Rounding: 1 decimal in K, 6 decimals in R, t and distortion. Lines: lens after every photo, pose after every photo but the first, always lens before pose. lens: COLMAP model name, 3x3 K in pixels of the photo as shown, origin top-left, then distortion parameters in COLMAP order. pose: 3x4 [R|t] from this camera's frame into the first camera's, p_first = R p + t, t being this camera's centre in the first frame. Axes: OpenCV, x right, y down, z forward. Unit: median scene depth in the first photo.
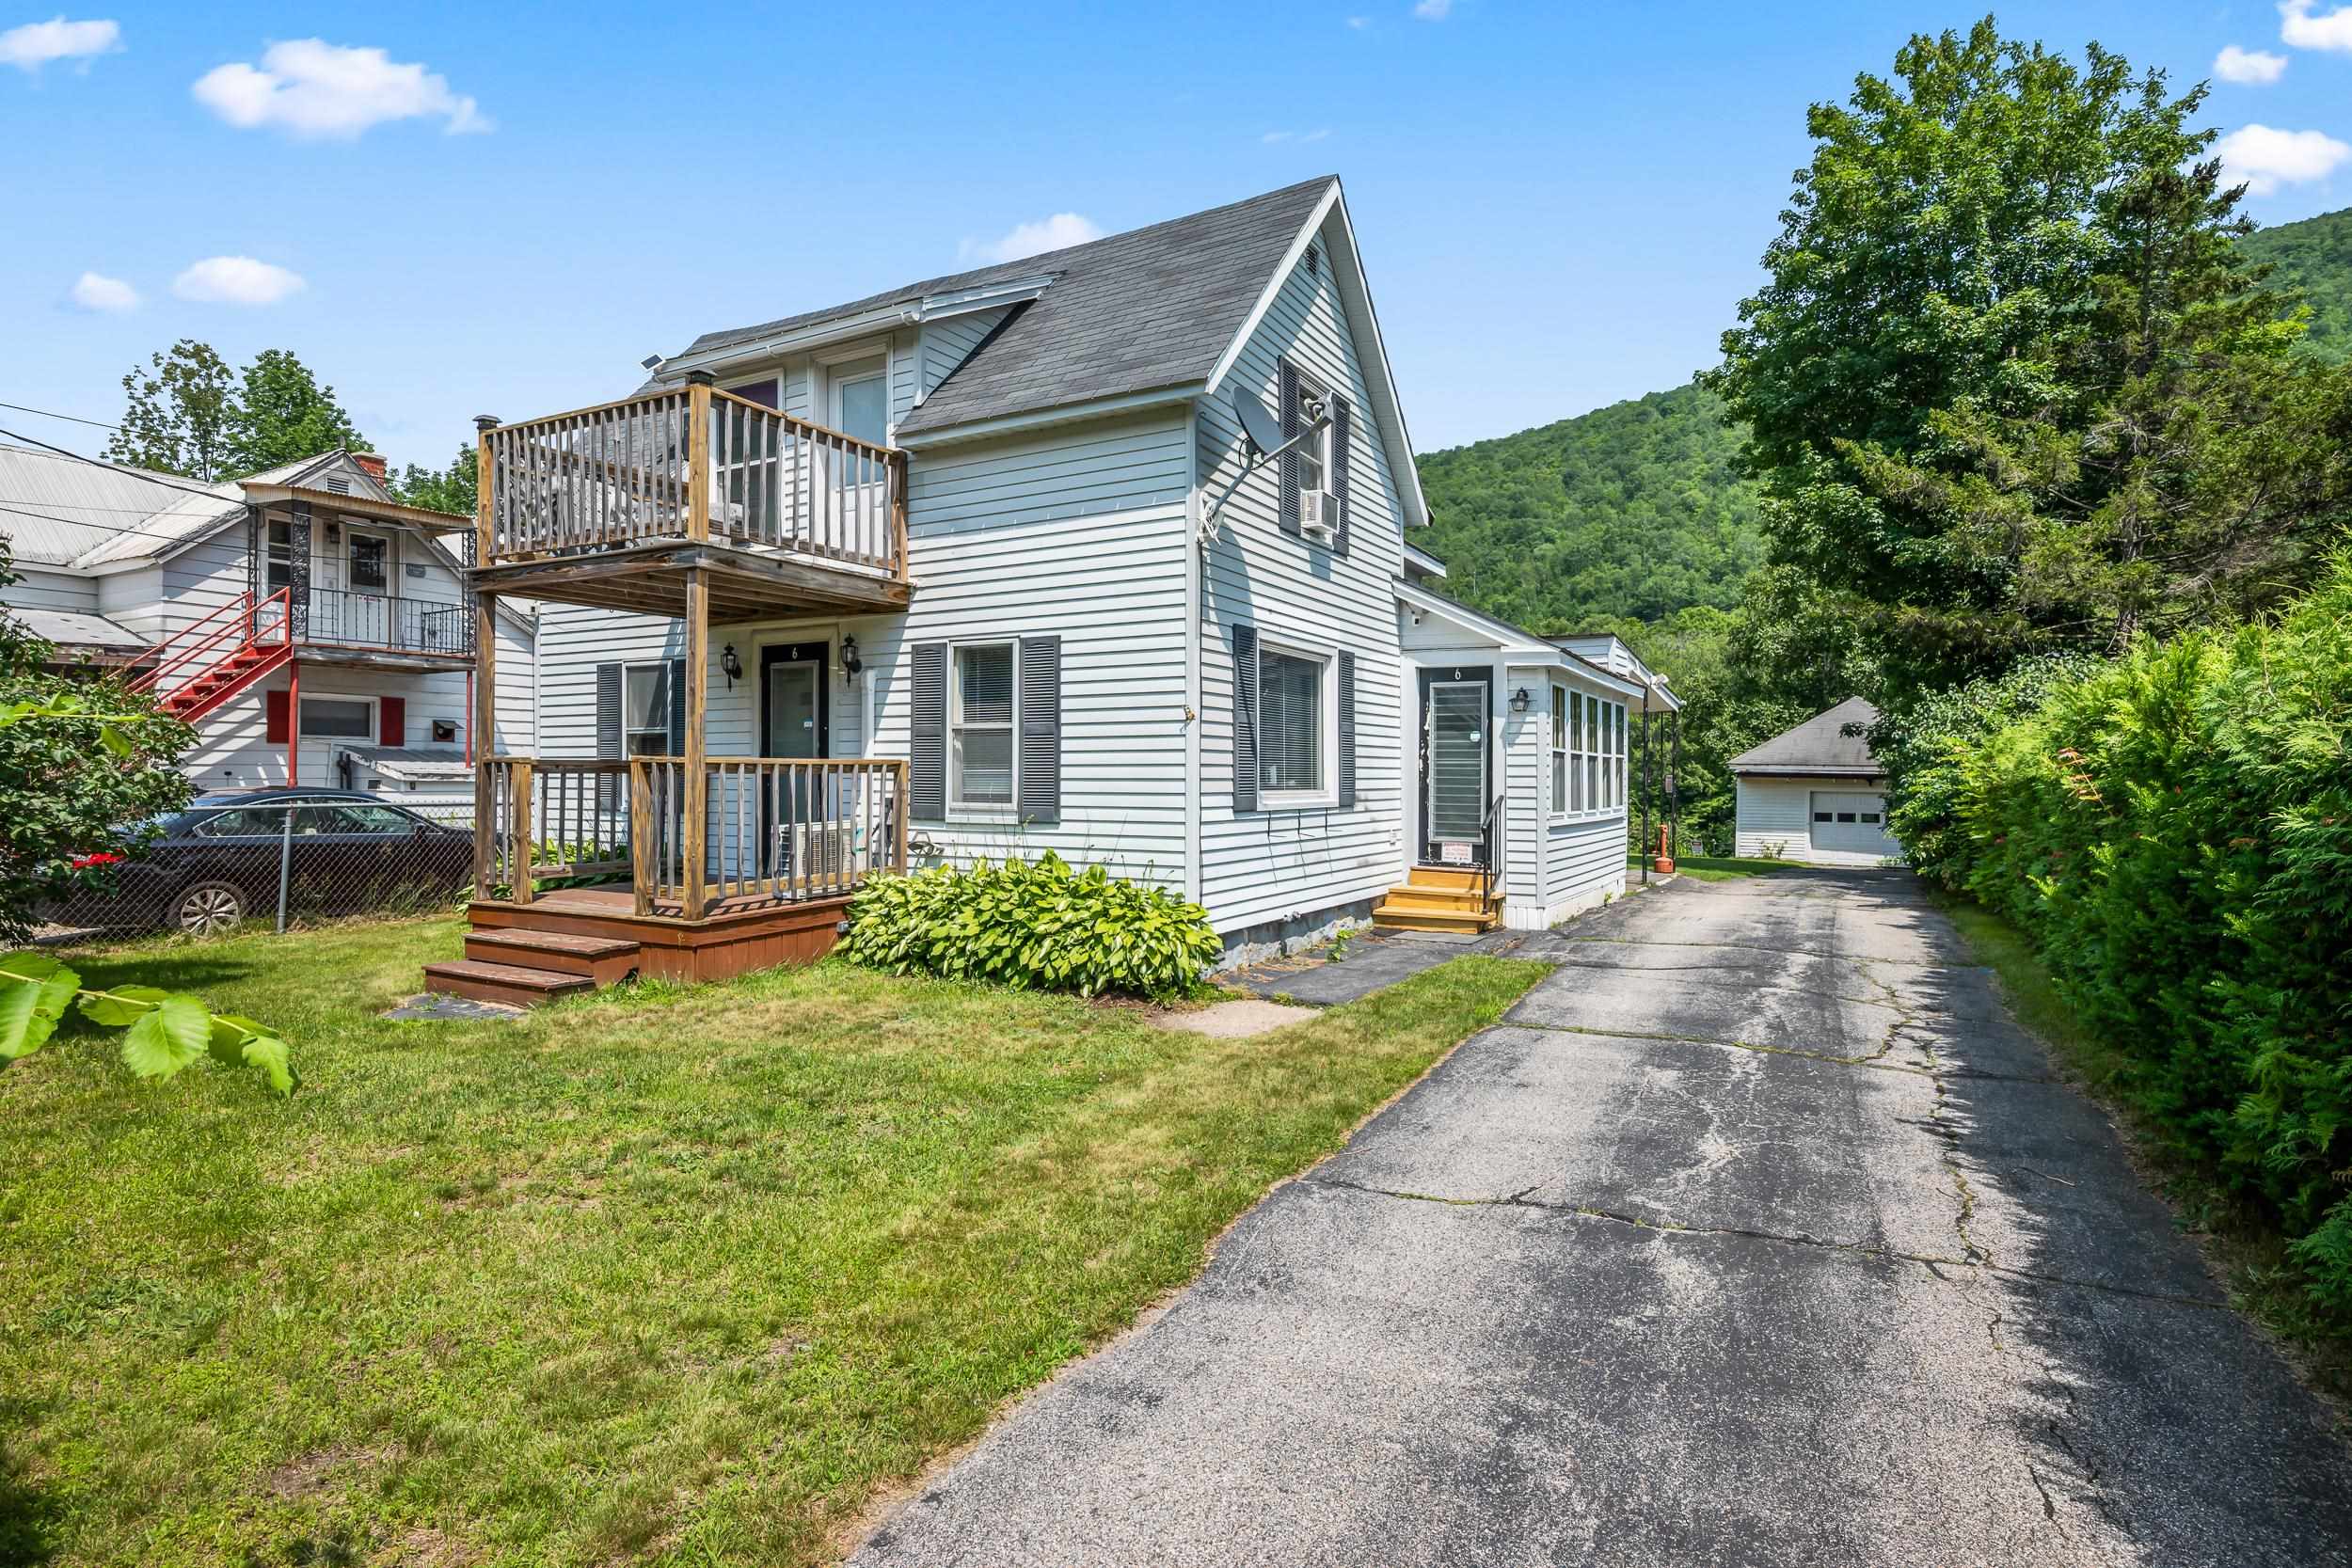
lens RADIAL K [[1214.3, 0, 1178.4], [0, 1214.3, 785.6], [0, 0, 1]] dist [-0.000673, 0.000047]
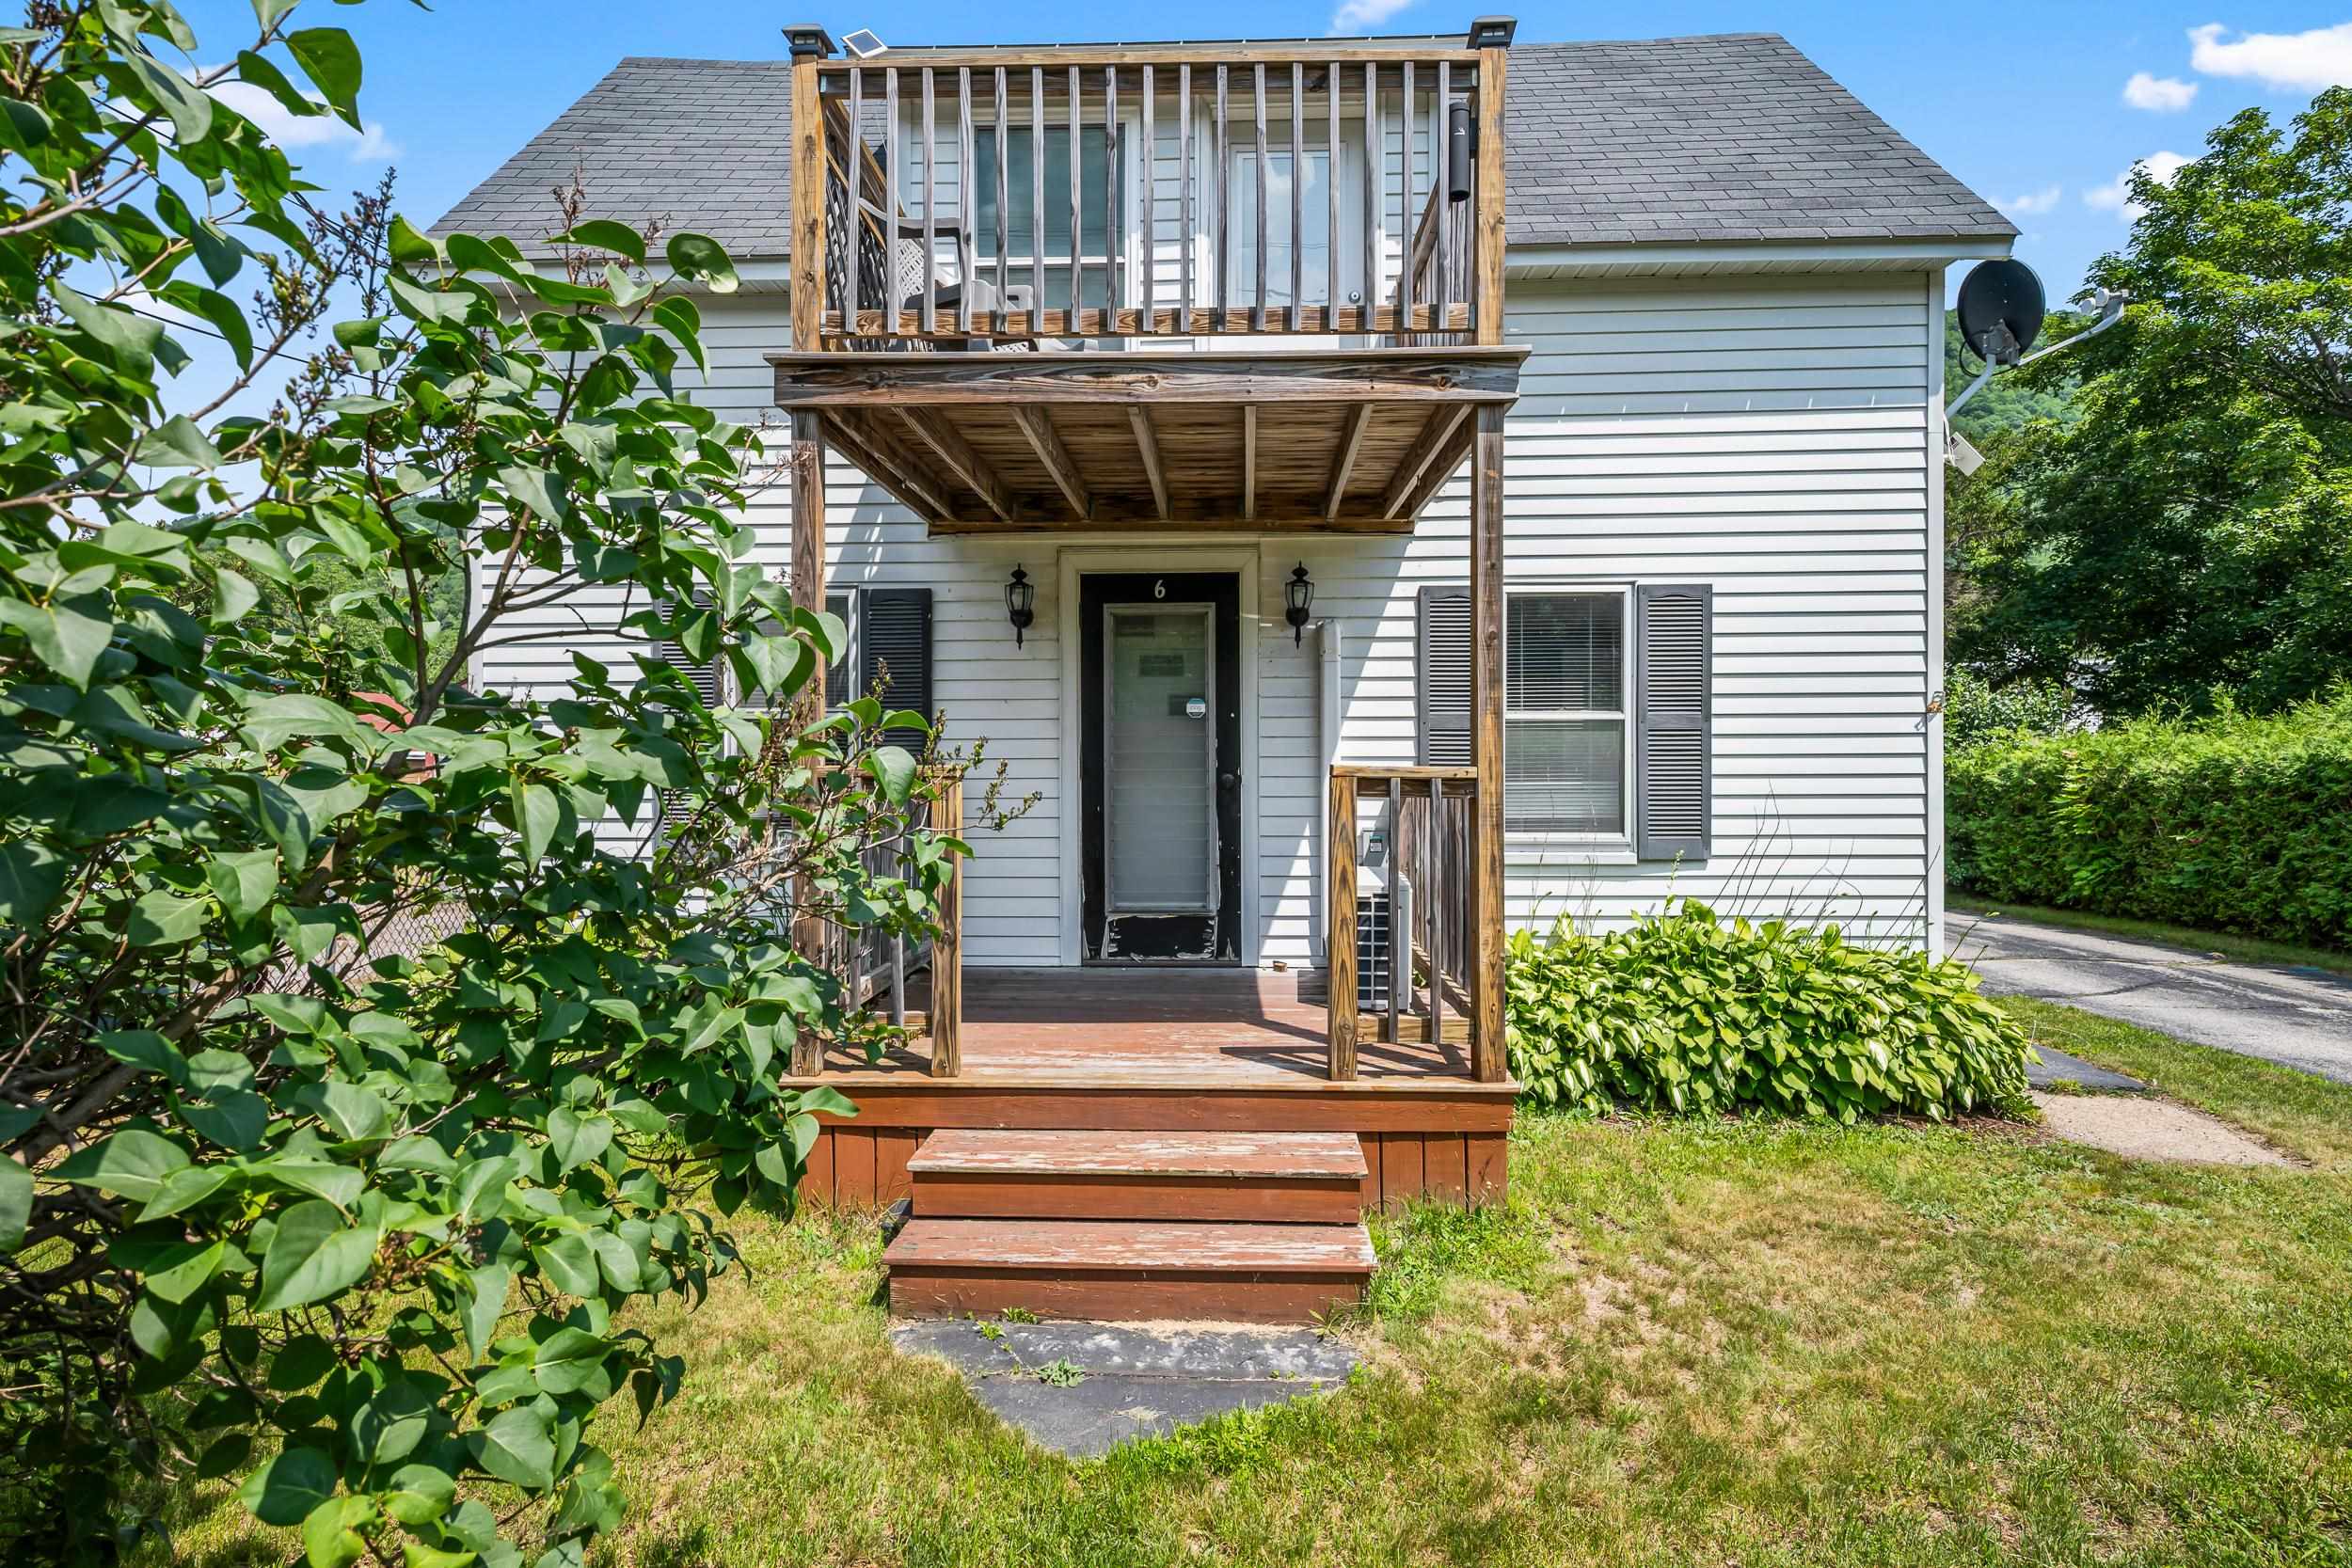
lens RADIAL K [[1214.3, 0, 1177.3], [0, 1214.3, 779.0], [0, 0, 1]] dist [-0.000673, 0.000047]
pose [[0.888357, -0.008395, 0.459076, -0.662167], [0.008449, 0.999962, 0.001936, -0.018267], [-0.459075, 0.002159, 0.888395, 0.522483]]
